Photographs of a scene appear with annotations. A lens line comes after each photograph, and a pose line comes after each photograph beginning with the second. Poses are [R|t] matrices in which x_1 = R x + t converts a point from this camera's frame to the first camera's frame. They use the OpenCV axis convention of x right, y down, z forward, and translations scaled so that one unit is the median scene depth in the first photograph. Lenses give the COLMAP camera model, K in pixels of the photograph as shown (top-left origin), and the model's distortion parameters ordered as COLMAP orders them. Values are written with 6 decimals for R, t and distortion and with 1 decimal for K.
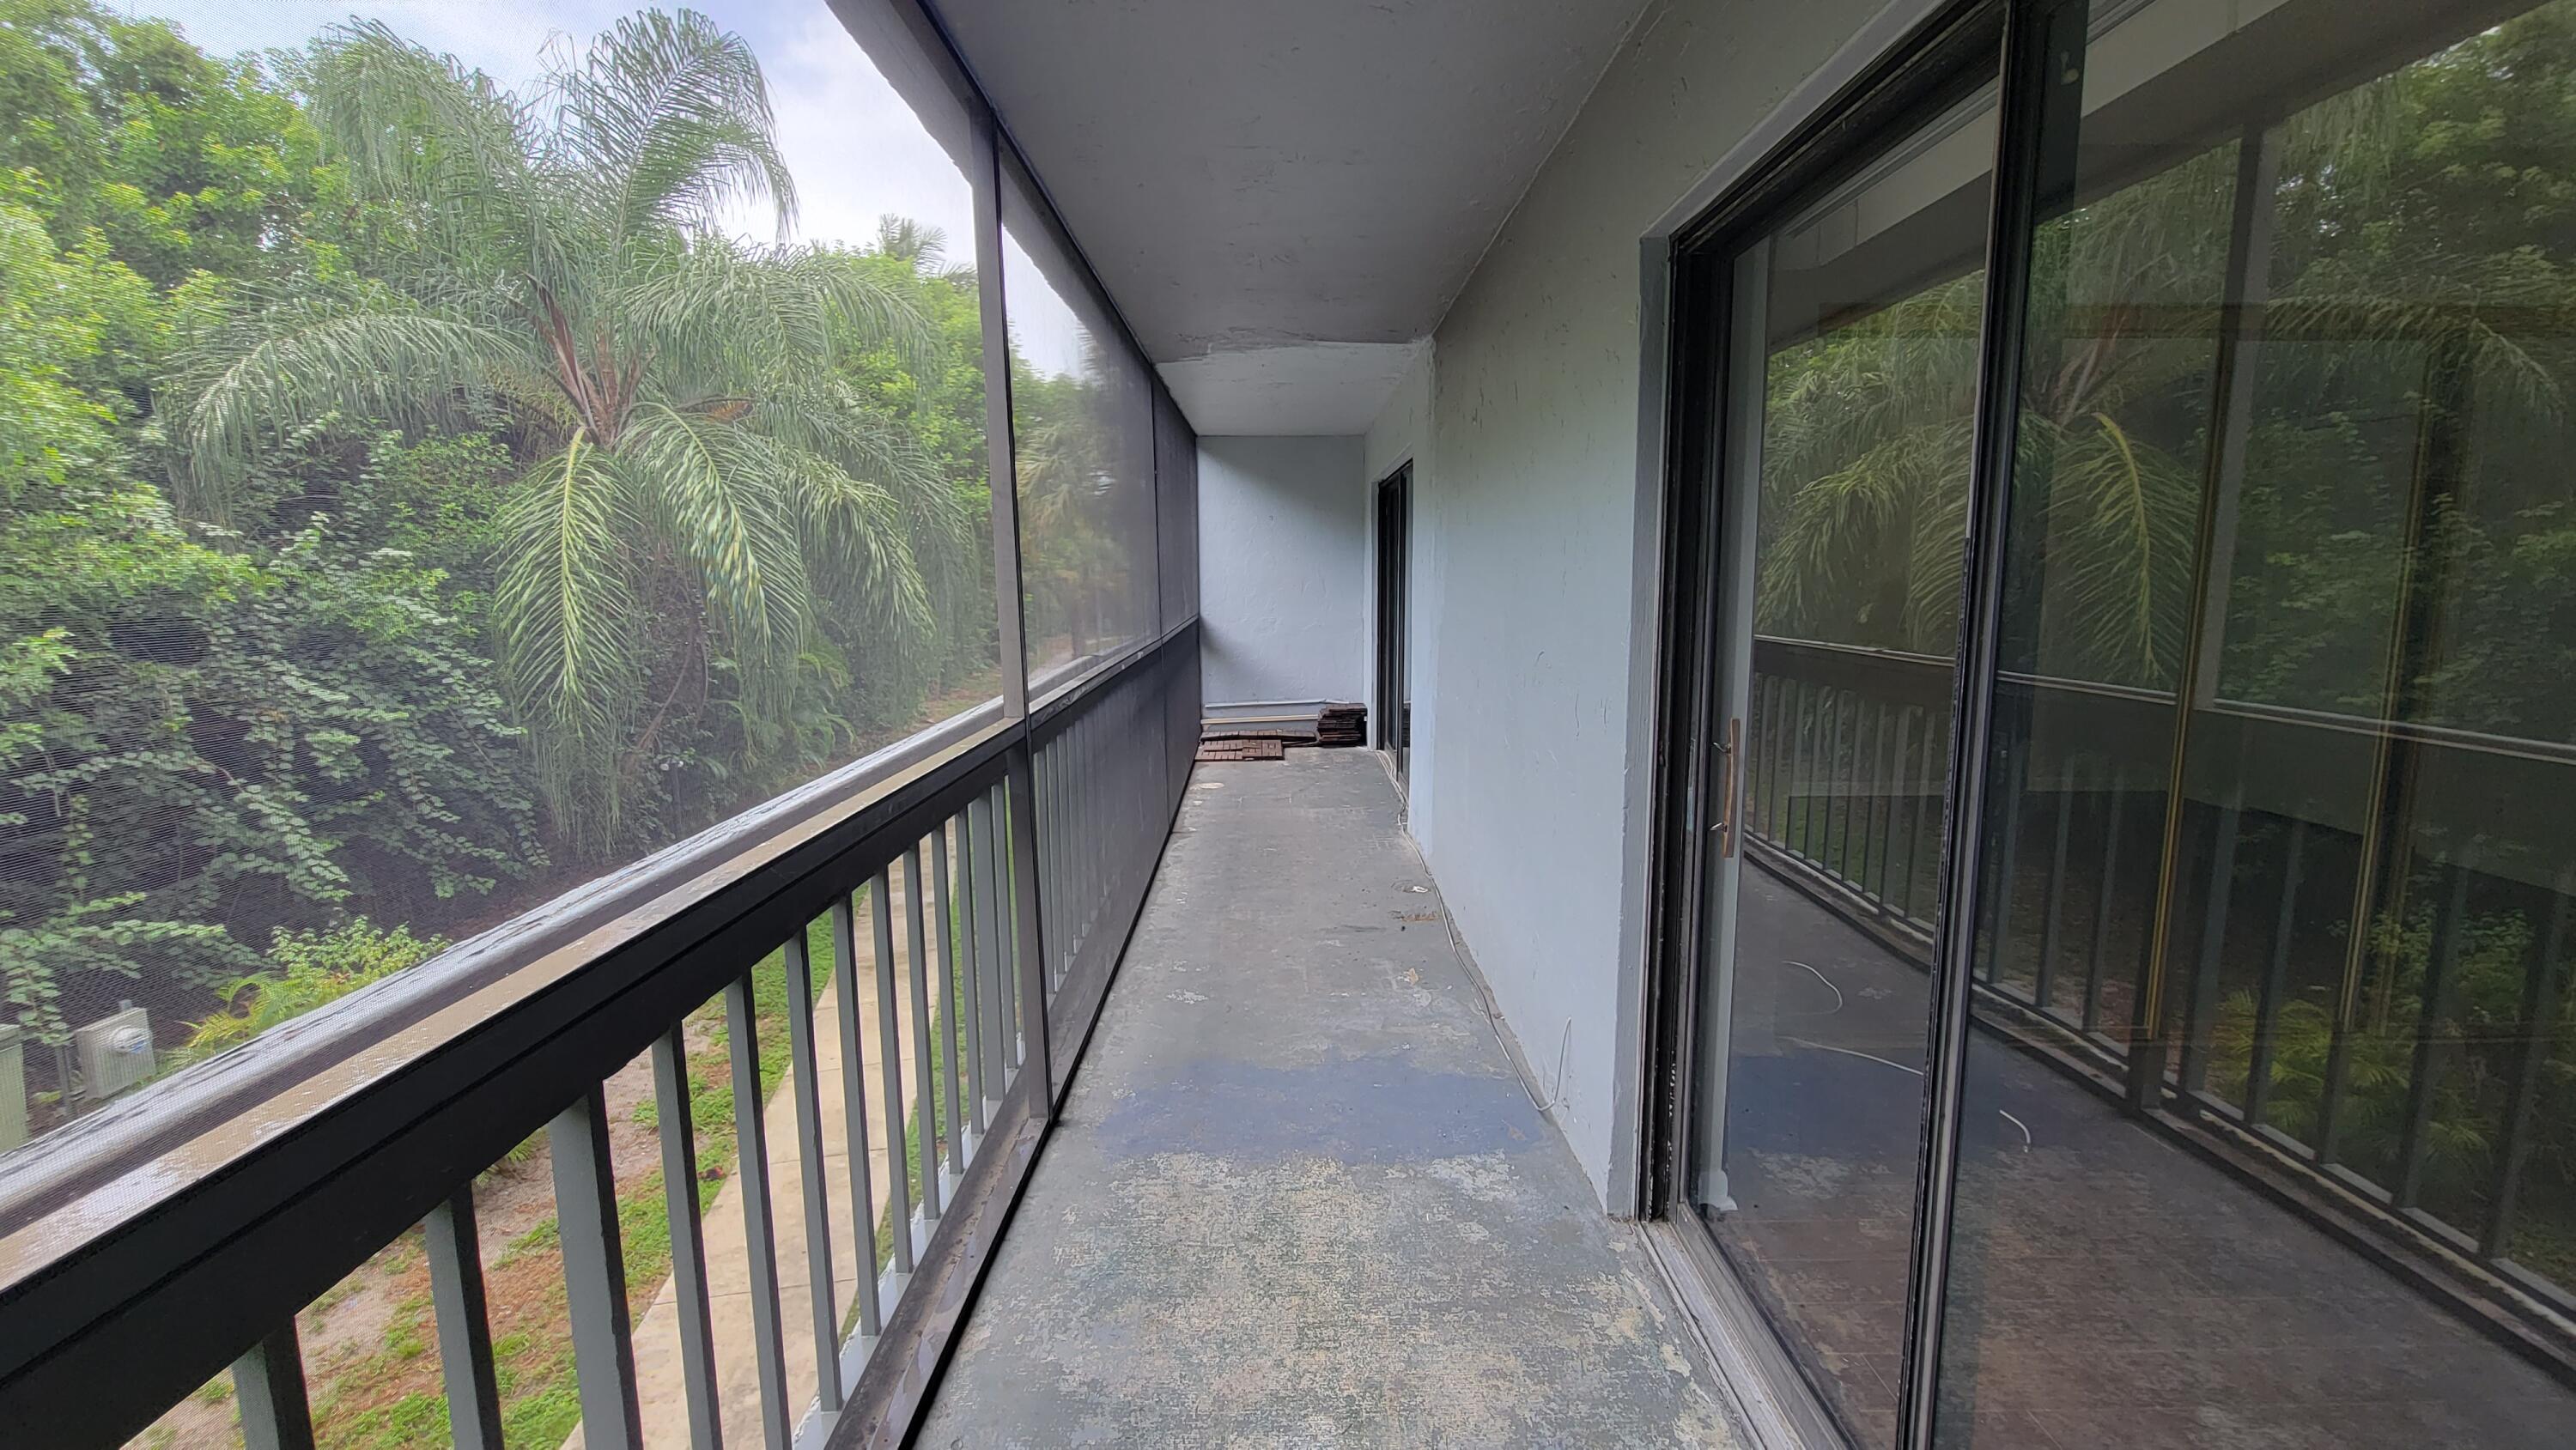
lens RADIAL K [[1063.9, 0, 1290.6], [0, 1063.9, 715.2], [0, 0, 1]] dist [0.005517, -0.000254]
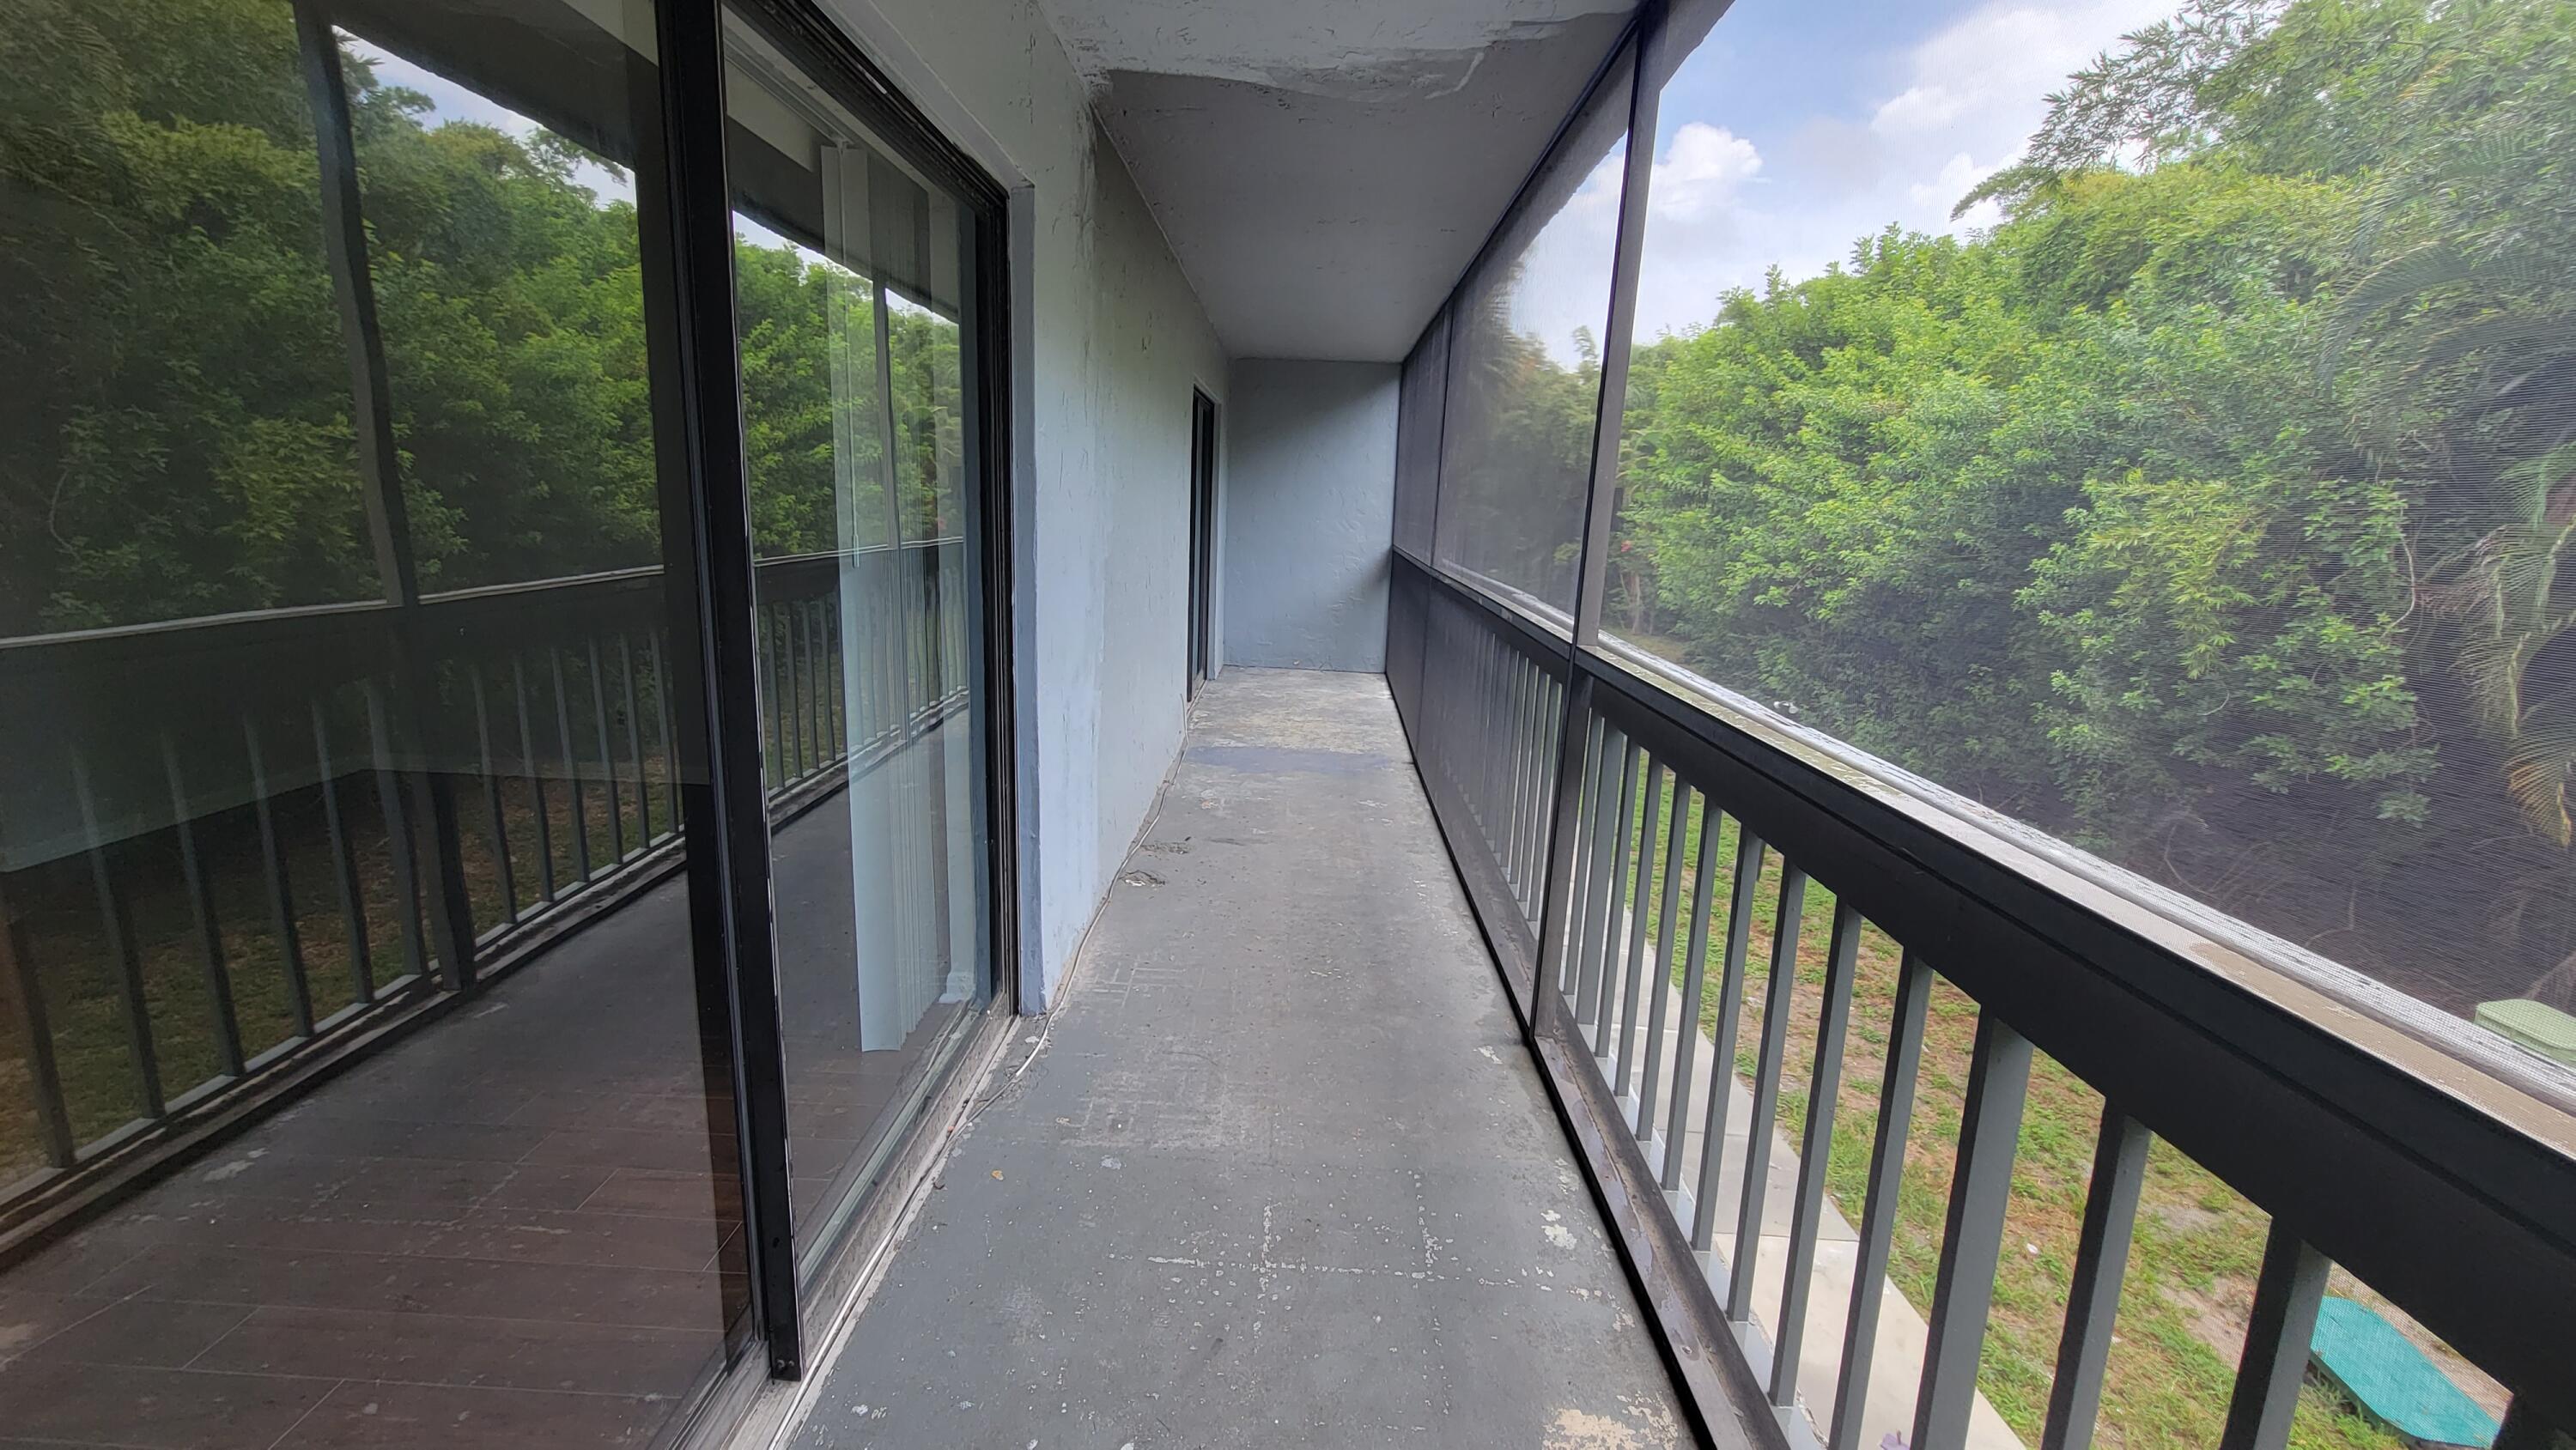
lens RADIAL K [[1063.9, 0, 1290.2], [0, 1063.9, 710.5], [0, 0, 1]] dist [0.005517, -0.000254]
pose [[-0.999164, -0.035363, 0.020492, -0.010799], [-0.026327, 0.940376, 0.339118, -0.271261], [-0.031263, 0.338295, -0.940521, 1.927291]]
